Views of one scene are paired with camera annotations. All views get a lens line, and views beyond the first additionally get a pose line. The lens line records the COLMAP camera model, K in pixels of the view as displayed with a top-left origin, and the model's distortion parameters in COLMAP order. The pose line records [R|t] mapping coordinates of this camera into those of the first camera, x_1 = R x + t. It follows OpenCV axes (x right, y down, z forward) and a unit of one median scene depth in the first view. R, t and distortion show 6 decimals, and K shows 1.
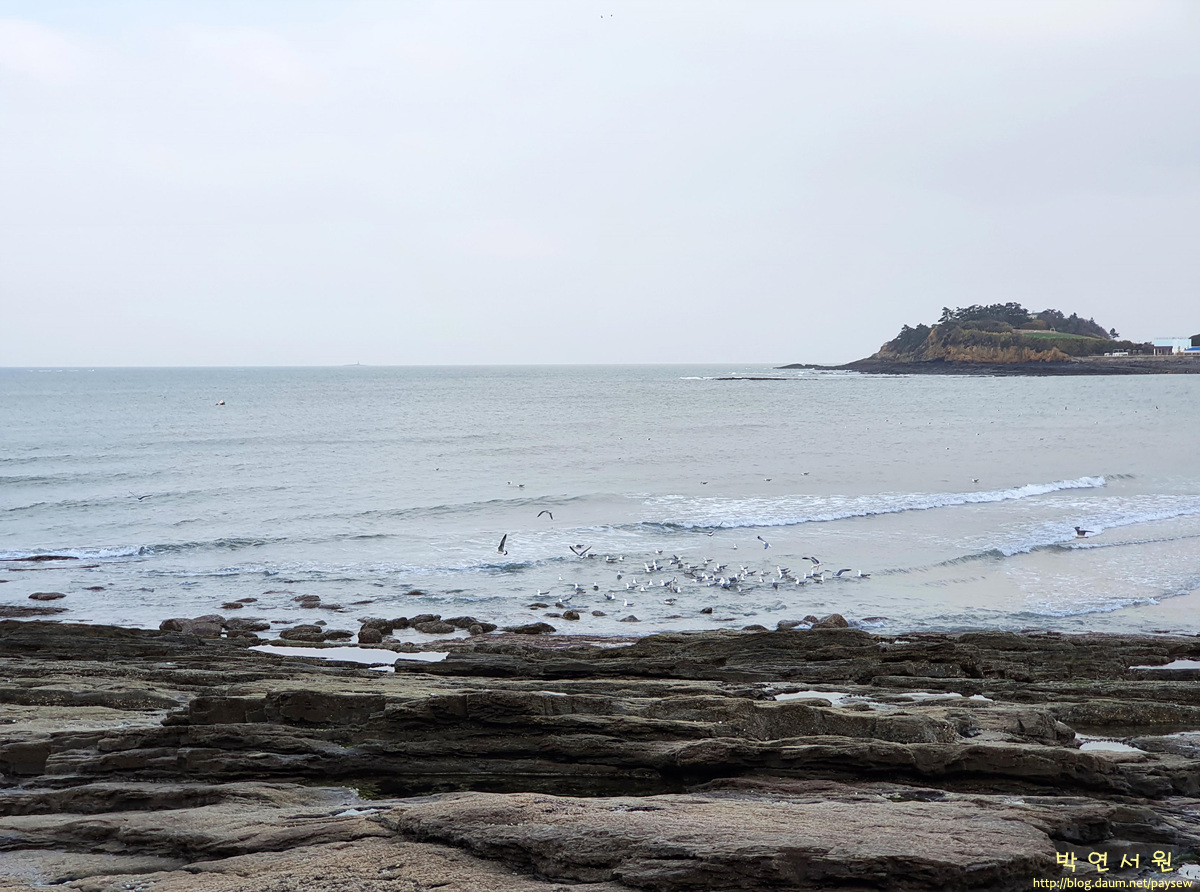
lens RADIAL K [[1808.0, 0, 595.5], [0, 1808.0, 451.5], [0, 0, 1]] dist [0.085388, 0.000000]
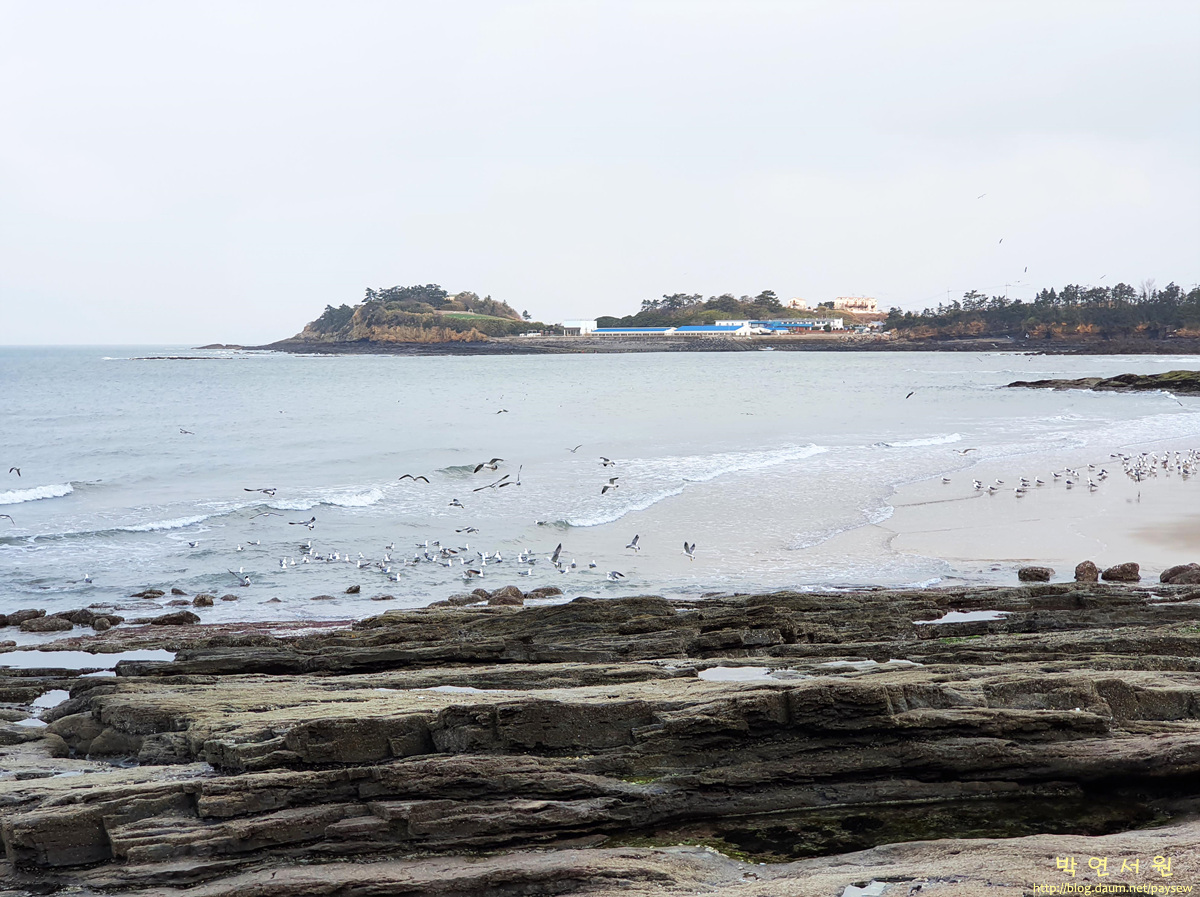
lens RADIAL K [[1806.1, 0, 607.0], [0, 1806.1, 440.6], [0, 0, 1]] dist [0.087223, 0.000000]
pose [[0.947307, -0.018437, 0.319796, -0.112163], [0.017036, 0.999829, 0.007177, 0.010959], [-0.319873, -0.001351, 0.947459, 0.121296]]
